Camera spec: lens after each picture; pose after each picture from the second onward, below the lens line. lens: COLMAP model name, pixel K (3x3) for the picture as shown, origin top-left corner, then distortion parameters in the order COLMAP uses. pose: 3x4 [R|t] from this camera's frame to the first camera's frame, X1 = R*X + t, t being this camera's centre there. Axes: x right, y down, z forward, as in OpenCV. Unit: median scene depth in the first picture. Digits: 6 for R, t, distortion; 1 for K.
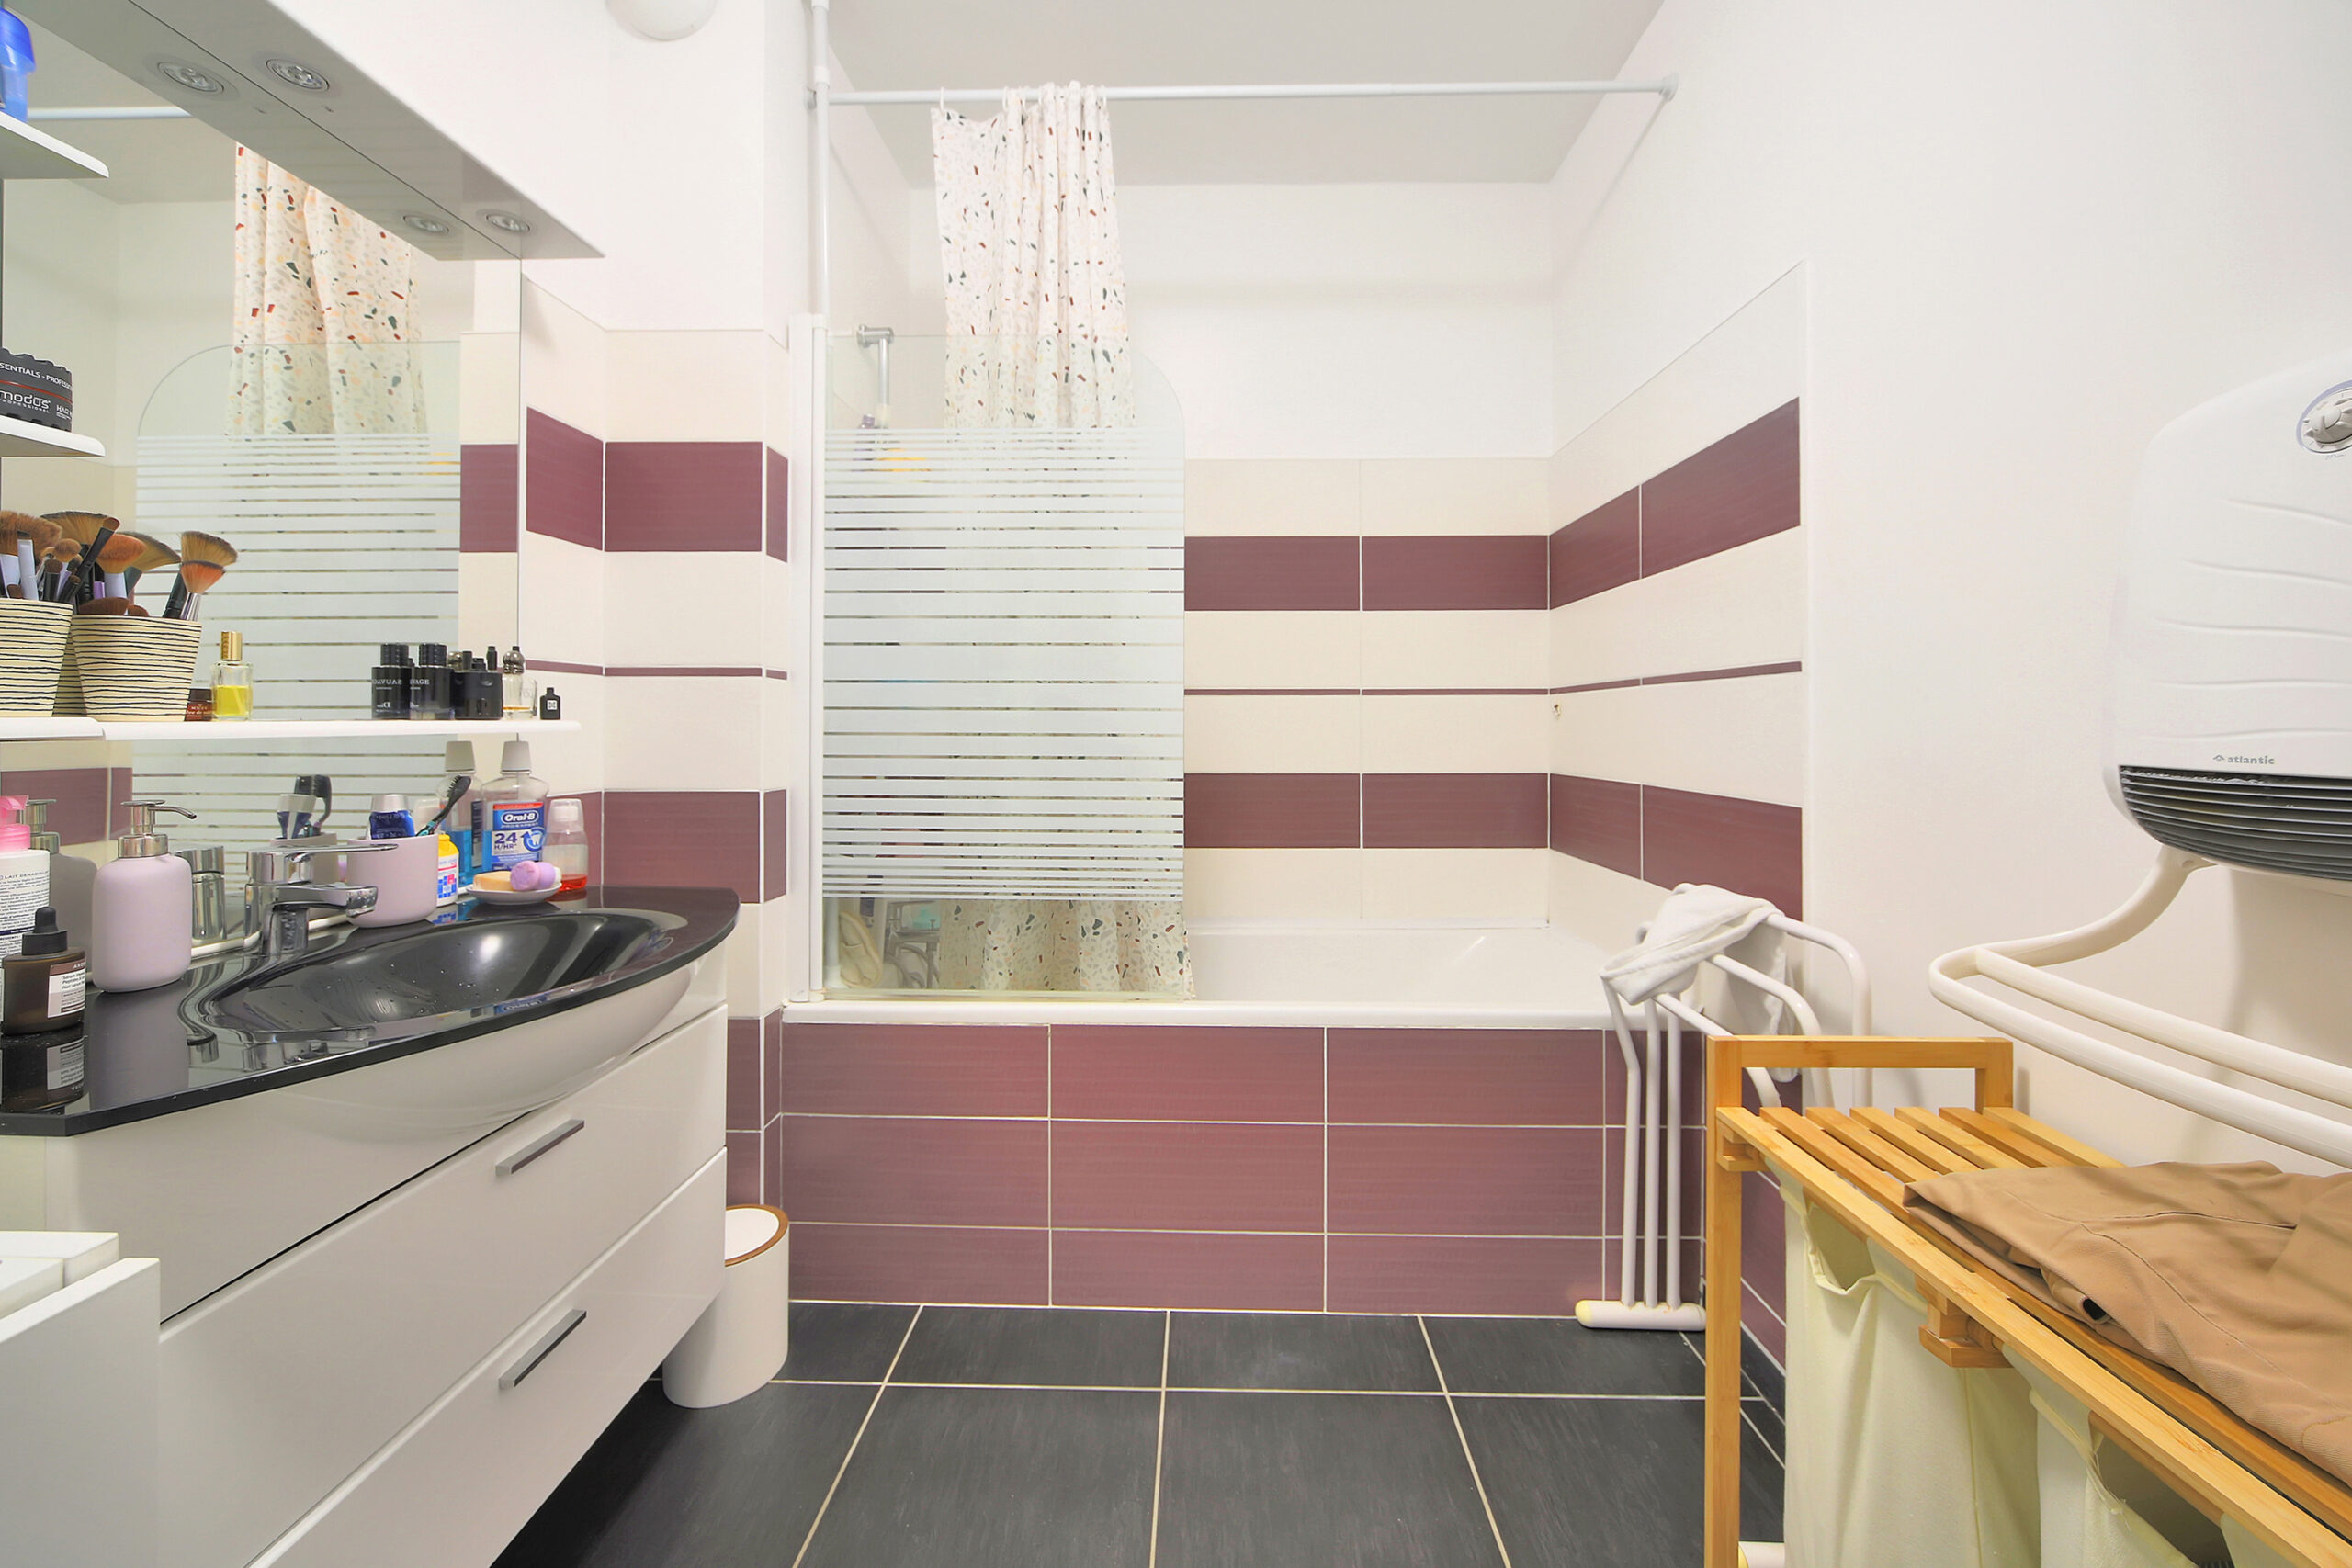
lens RADIAL K [[905.8, 0, 1165.7], [0, 905.8, 723.4], [0, 0, 1]] dist [-0.017199, 0.001704]
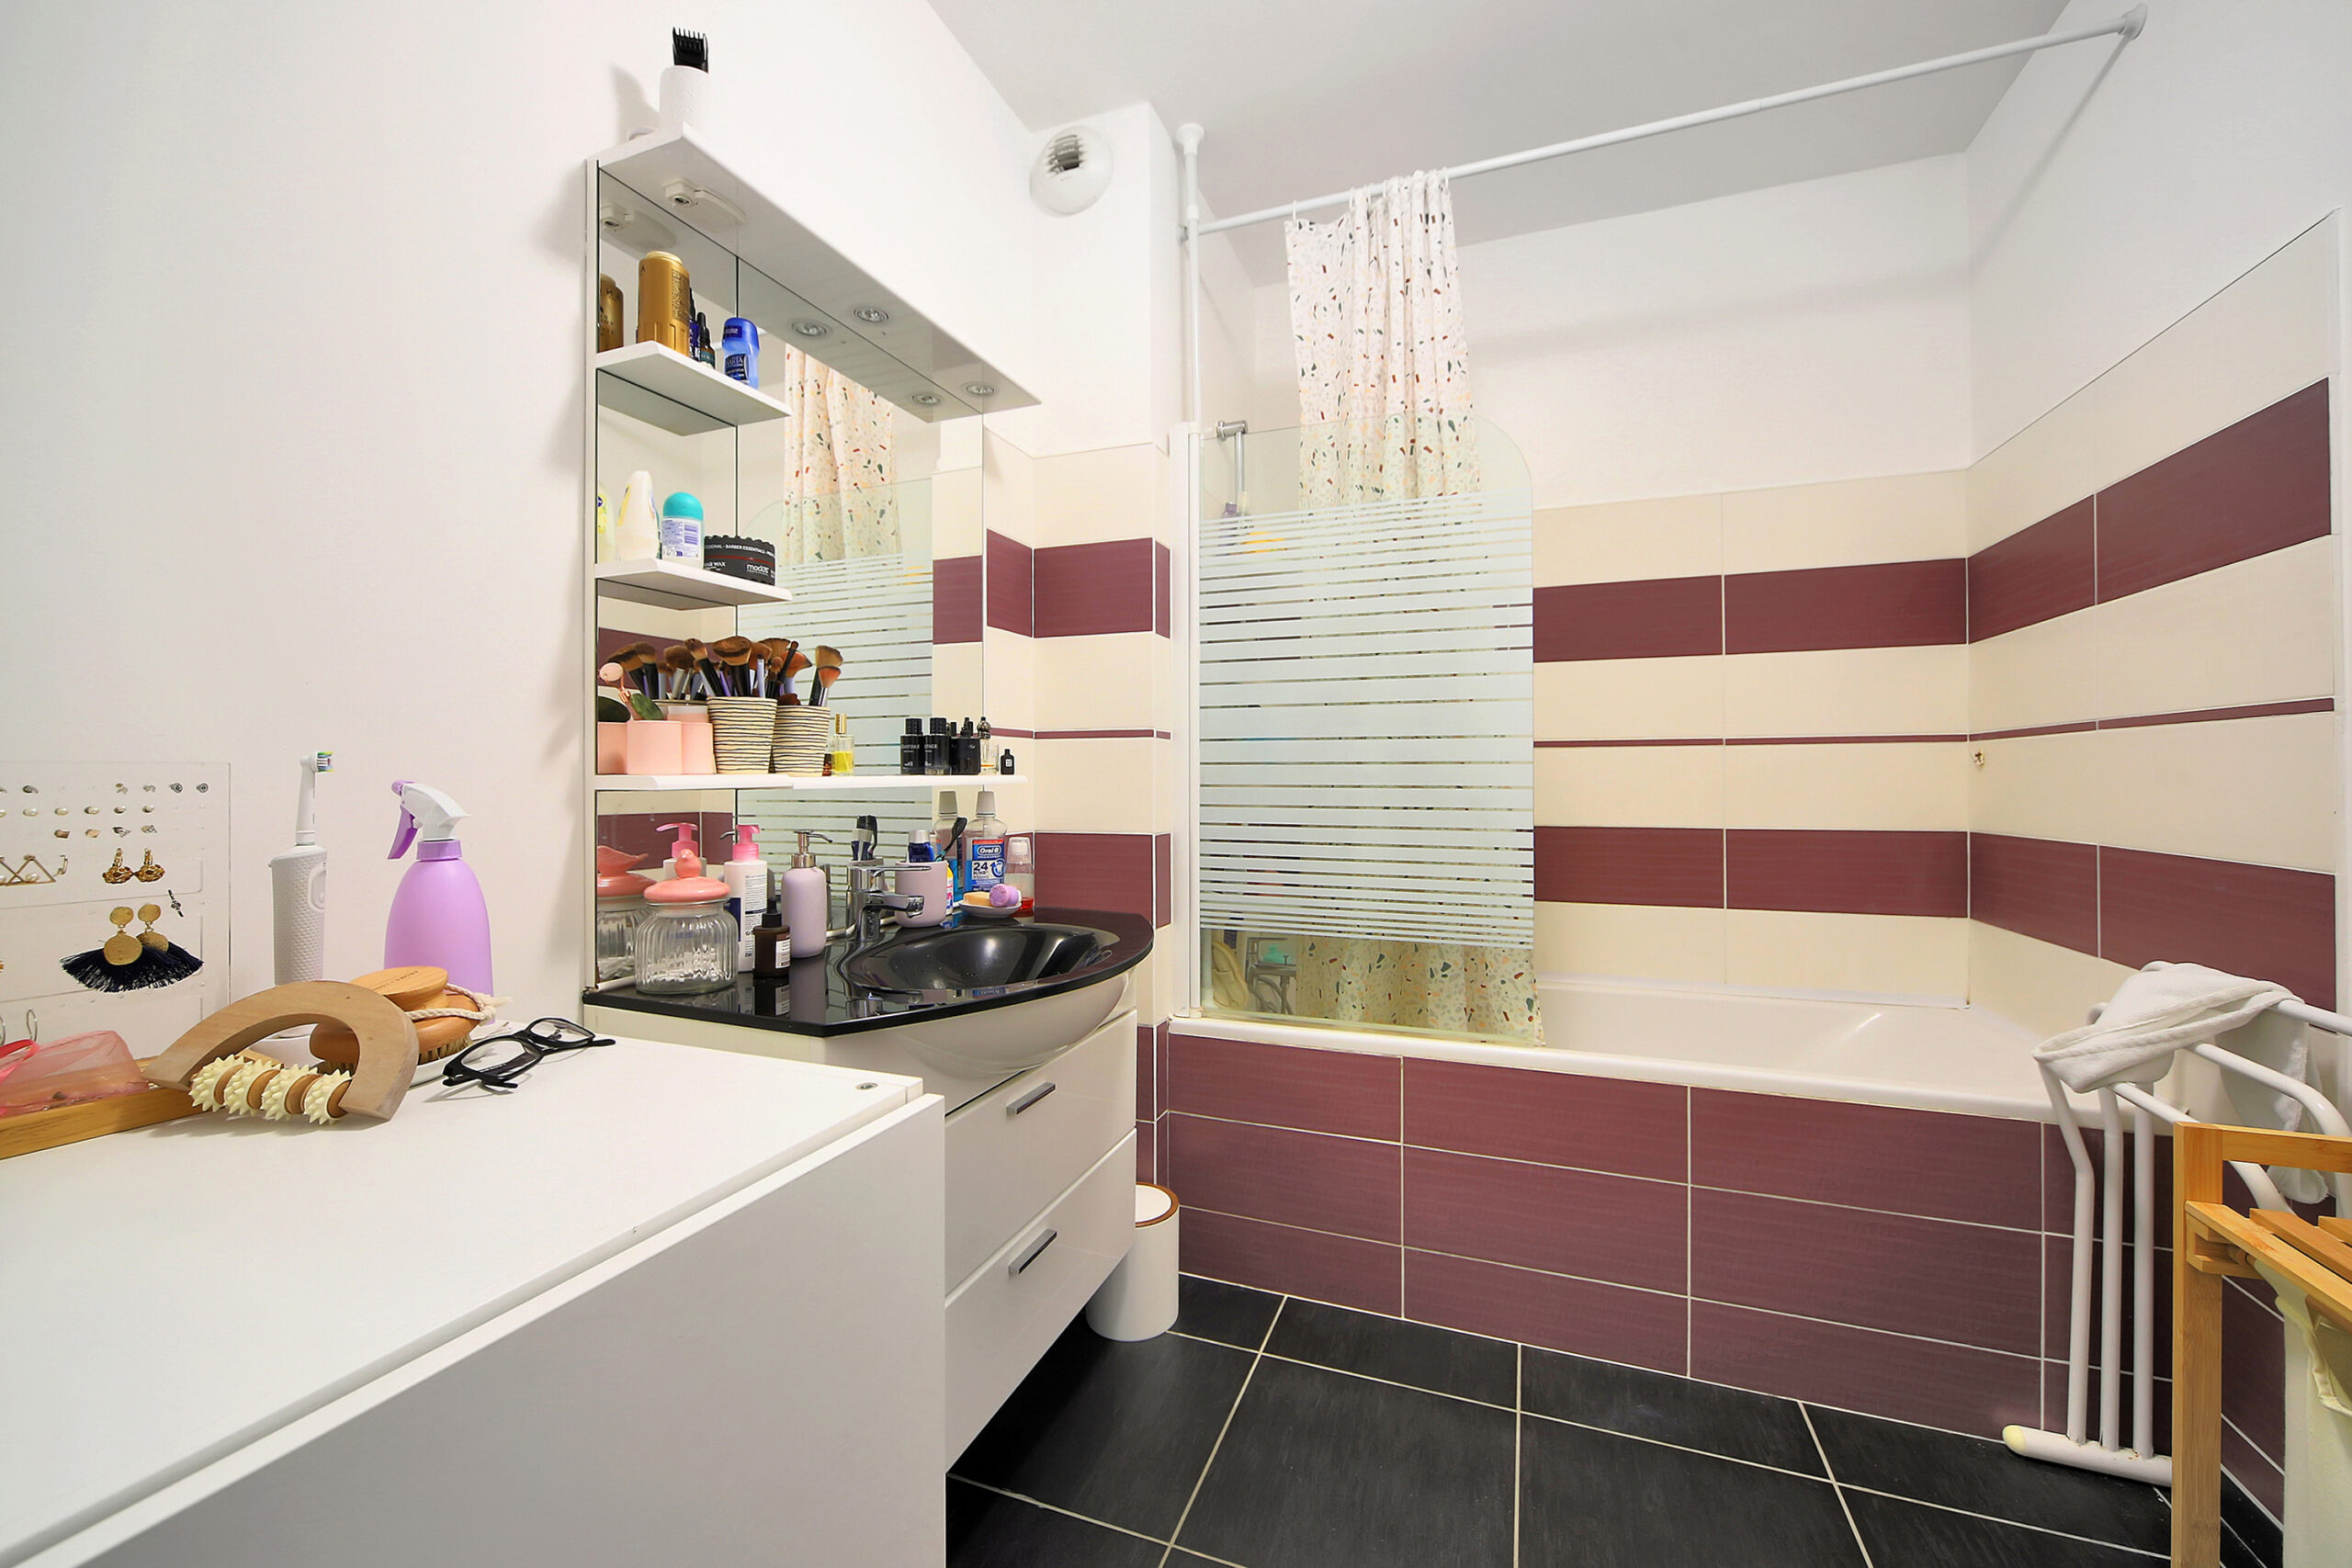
lens RADIAL K [[905.8, 0, 1177.0], [0, 905.8, 775.5], [0, 0, 1]] dist [-0.017199, 0.001704]
pose [[0.946933, -0.003361, -0.321414, -0.036364], [0.002933, 0.999994, -0.001817, 0.000298], [0.321418, 0.000778, 0.946937, -0.104980]]
